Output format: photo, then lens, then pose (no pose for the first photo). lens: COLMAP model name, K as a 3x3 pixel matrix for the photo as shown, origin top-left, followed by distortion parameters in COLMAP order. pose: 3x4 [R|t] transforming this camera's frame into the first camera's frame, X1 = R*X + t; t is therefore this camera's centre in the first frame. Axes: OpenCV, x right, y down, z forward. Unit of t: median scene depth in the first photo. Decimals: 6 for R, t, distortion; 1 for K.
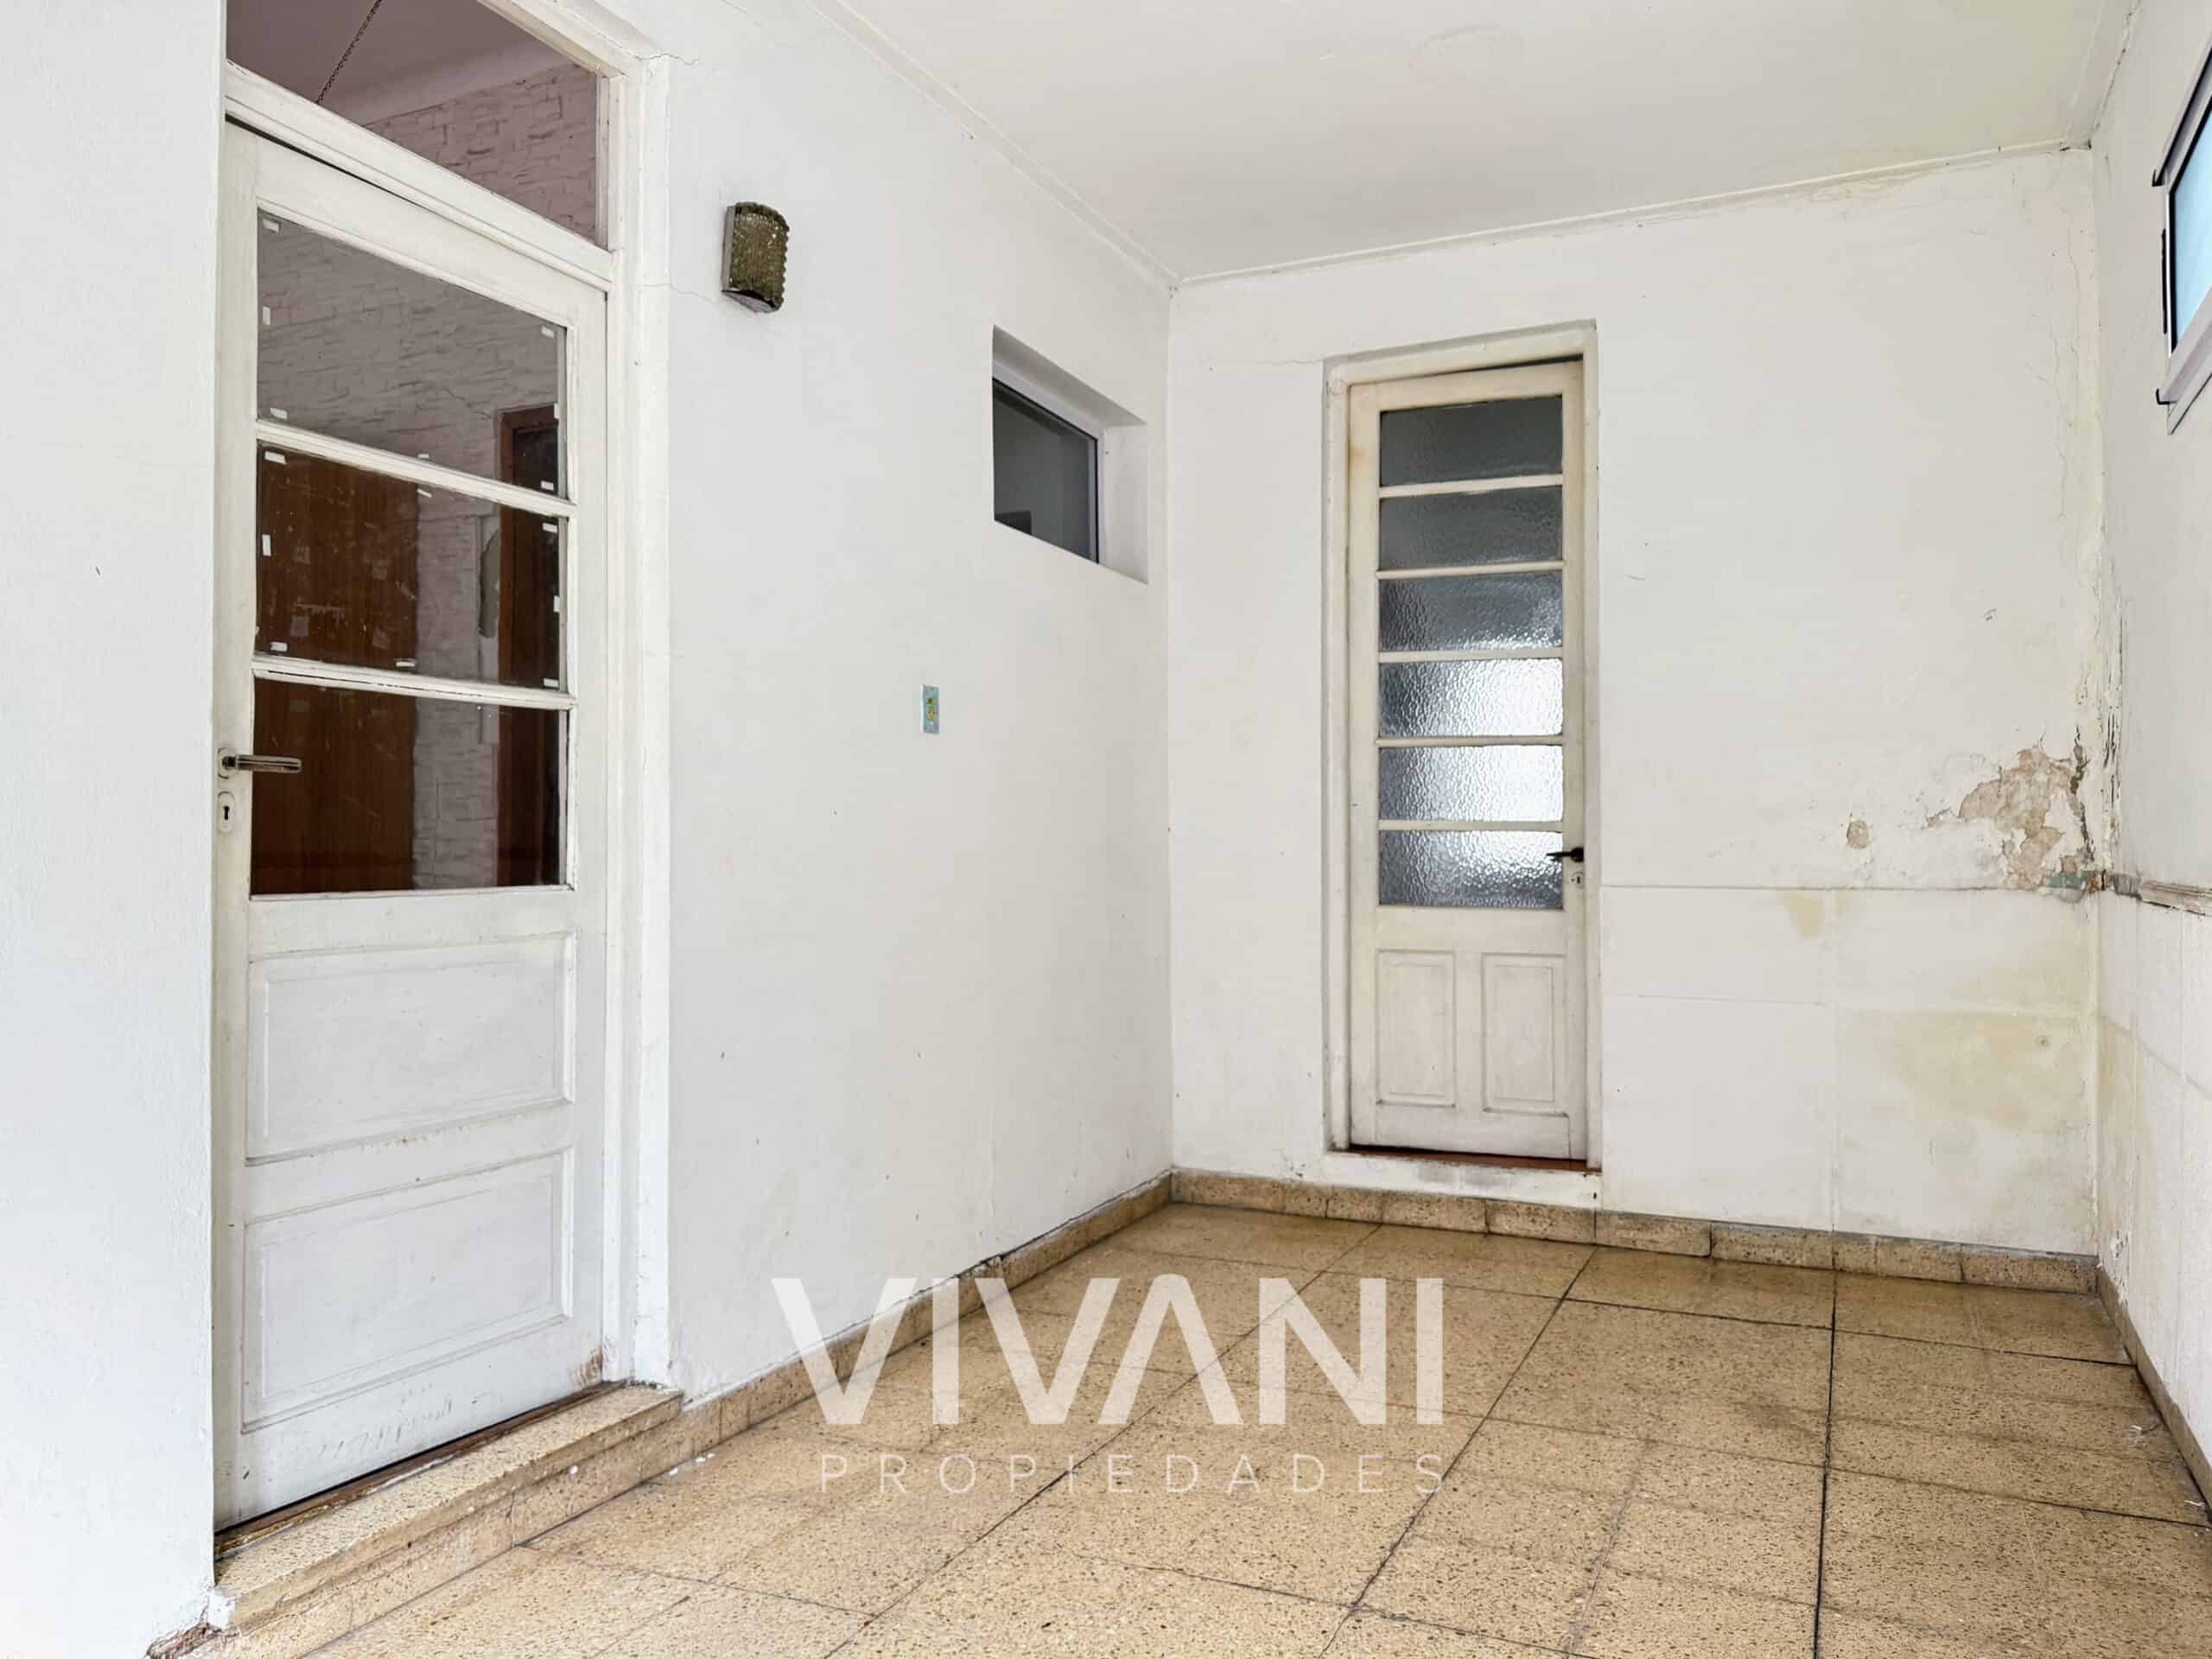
lens RADIAL K [[1607.0, 0, 1122.9], [0, 1607.0, 815.0], [0, 0, 1]] dist [0.025701, -0.038686]
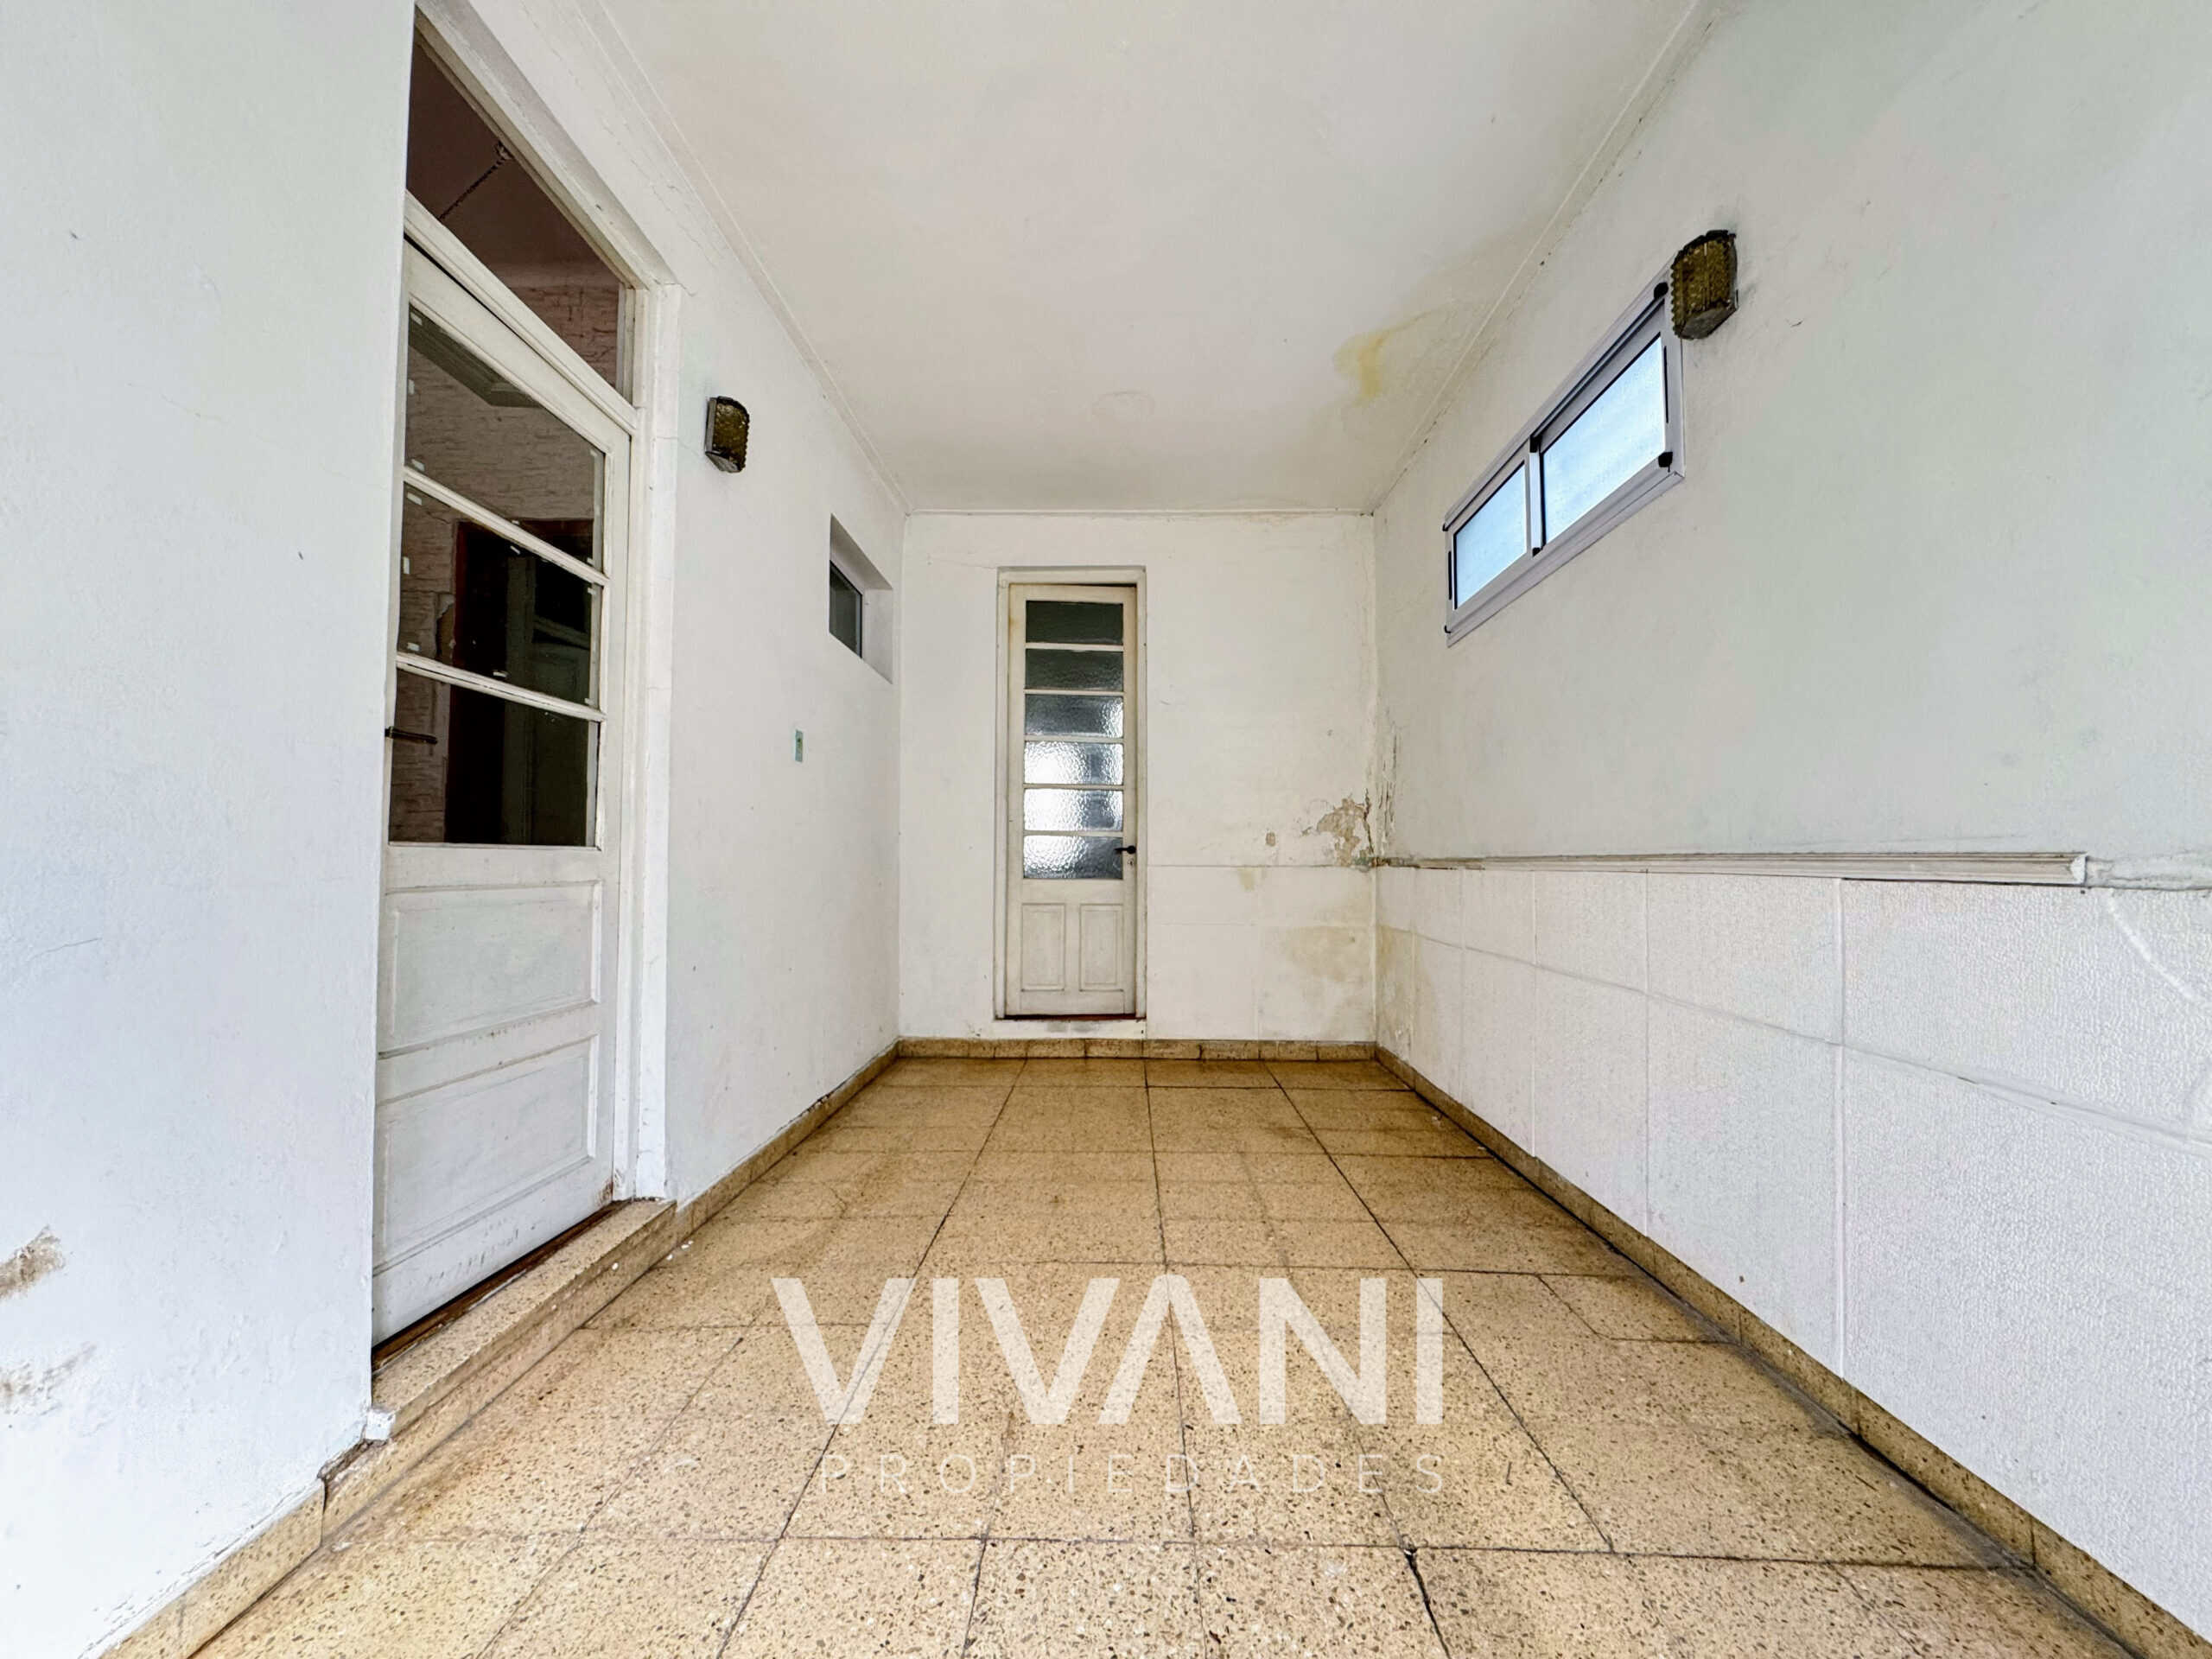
lens RADIAL K [[880.0, 0, 1109.7], [0, 880.0, 827.0], [0, 0, 1]] dist [-0.003473, 0.000403]
pose [[0.917838, 0.021246, 0.396387, -0.221926], [-0.012807, 0.999632, -0.023925, 0.035839], [-0.396749, 0.016883, 0.917772, 0.114988]]
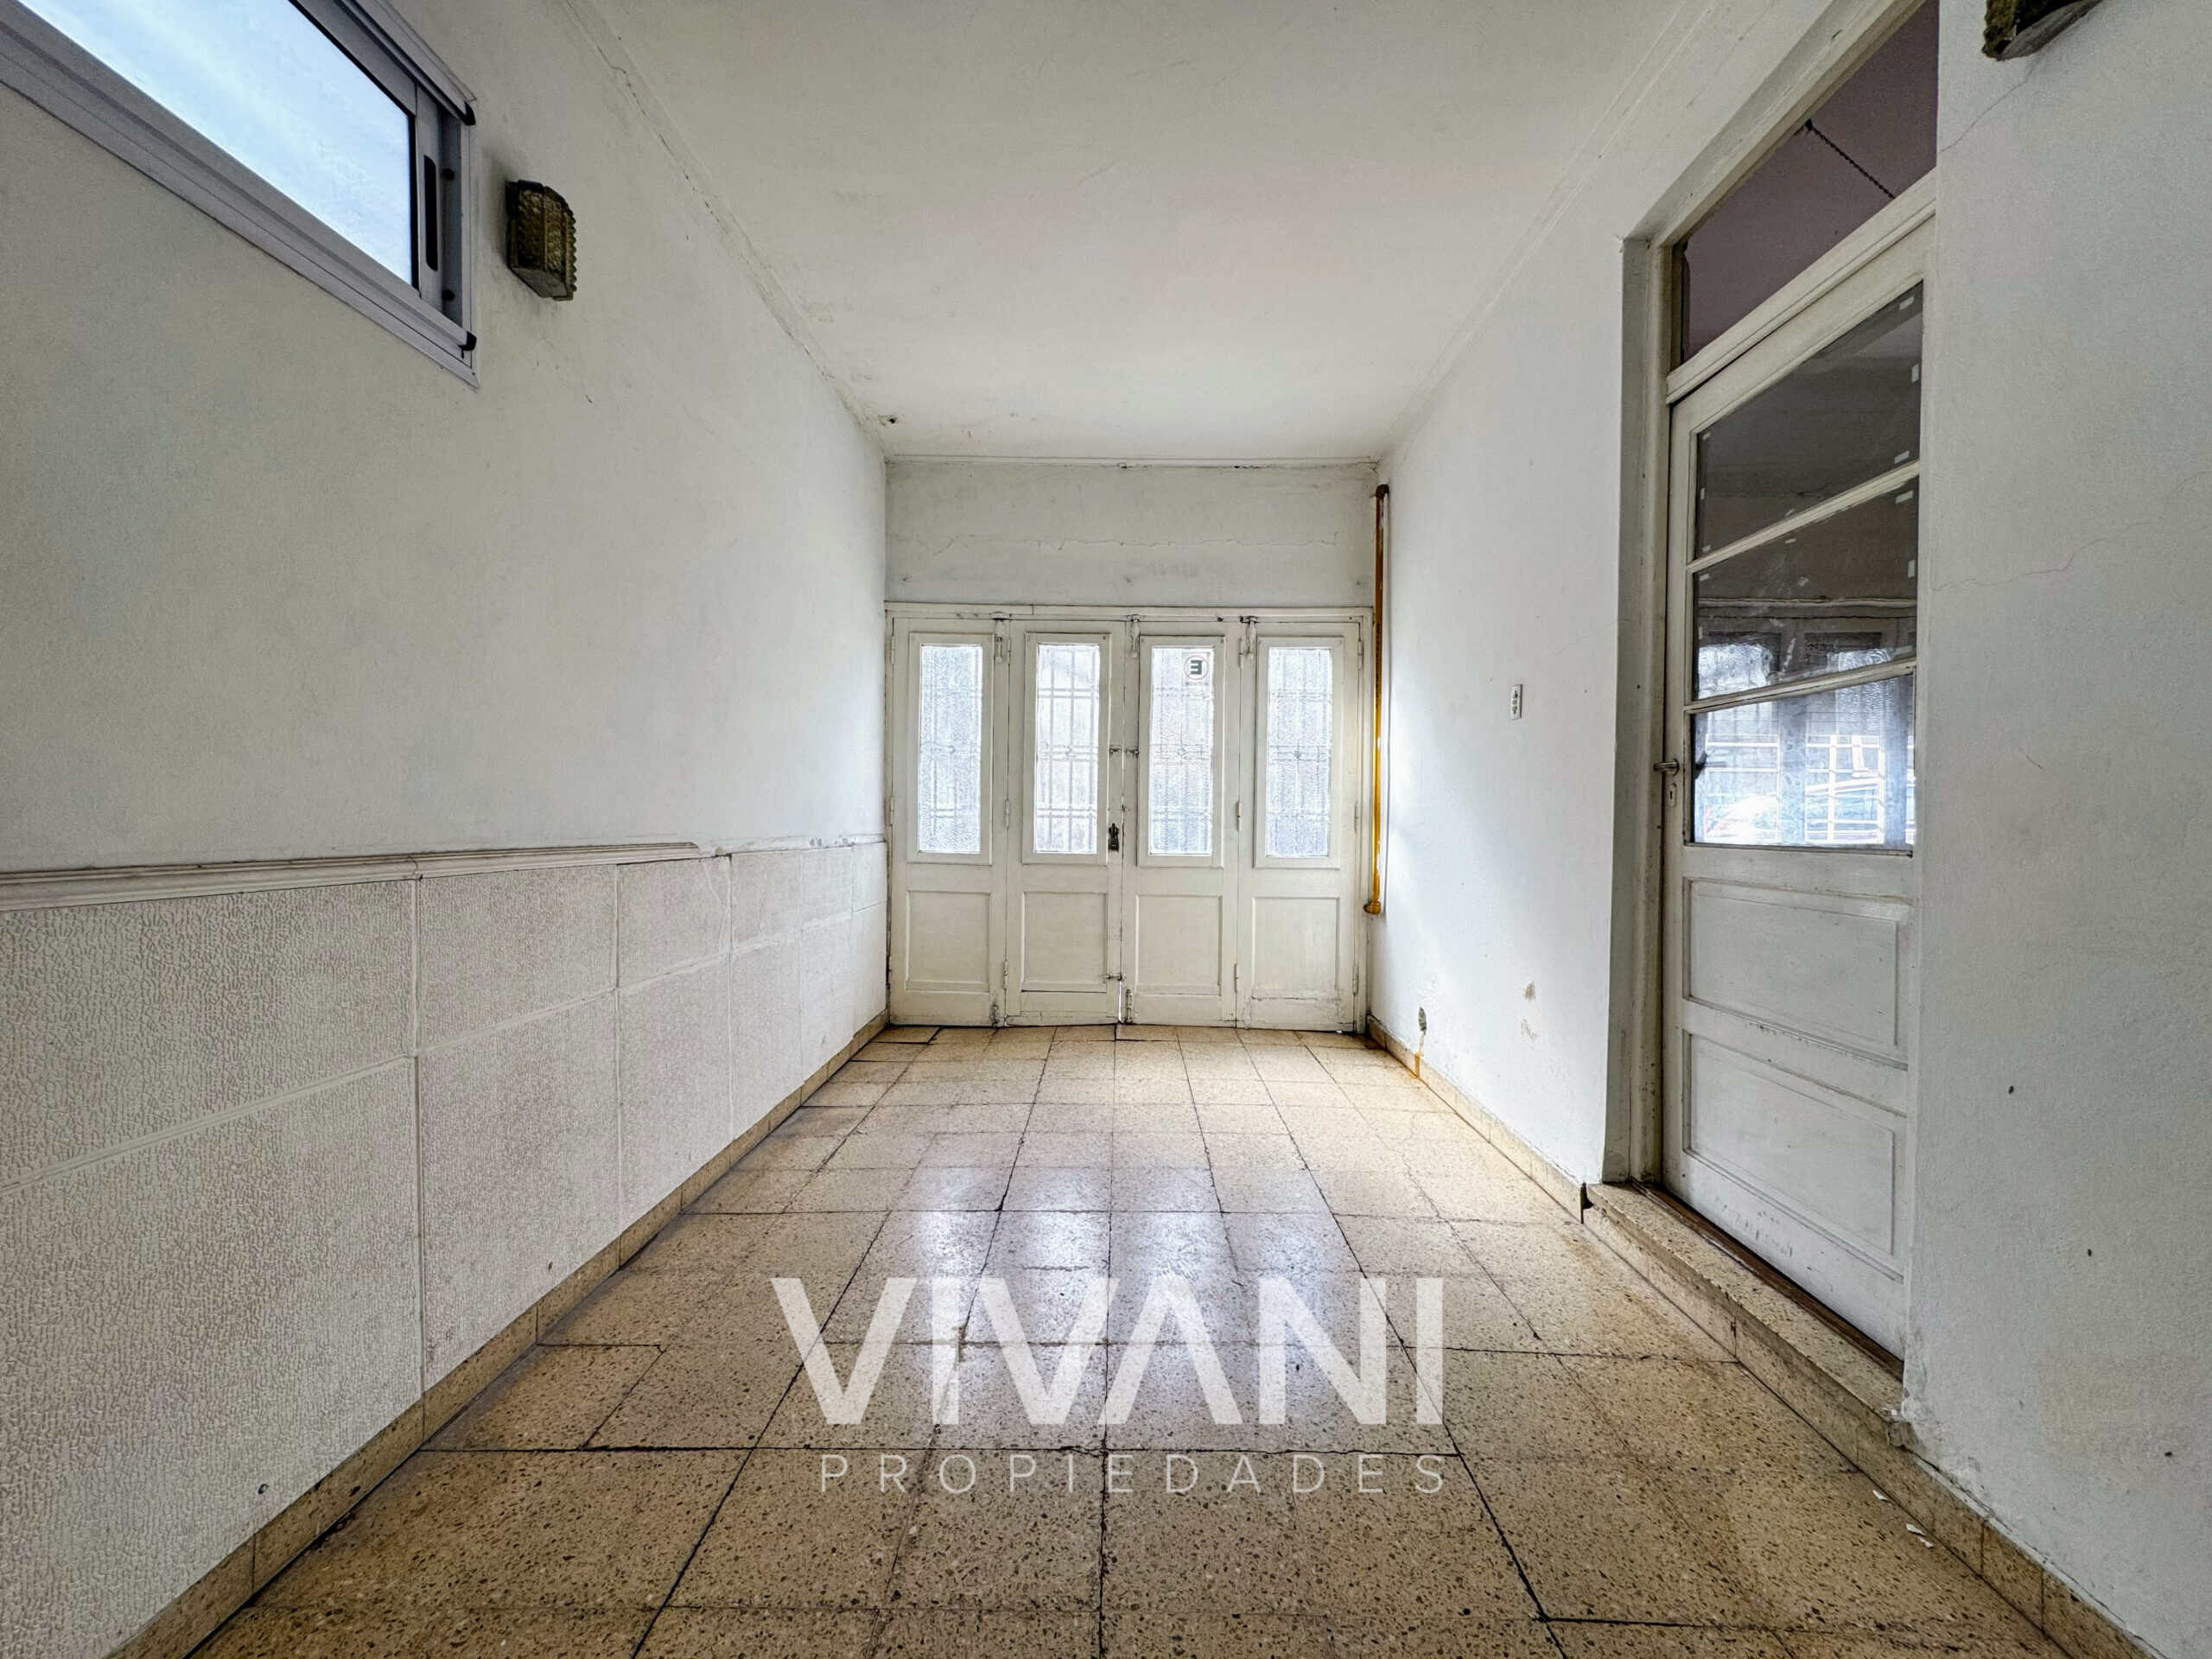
lens RADIAL K [[880.0, 0, 1098.5], [0, 880.0, 833.3], [0, 0, 1]] dist [-0.003473, 0.000403]
pose [[-0.920573, 0.006581, -0.390514, 0.299886], [0.007652, 0.999970, -0.001186, 0.027211], [0.390495, -0.004080, -0.920596, 1.203878]]
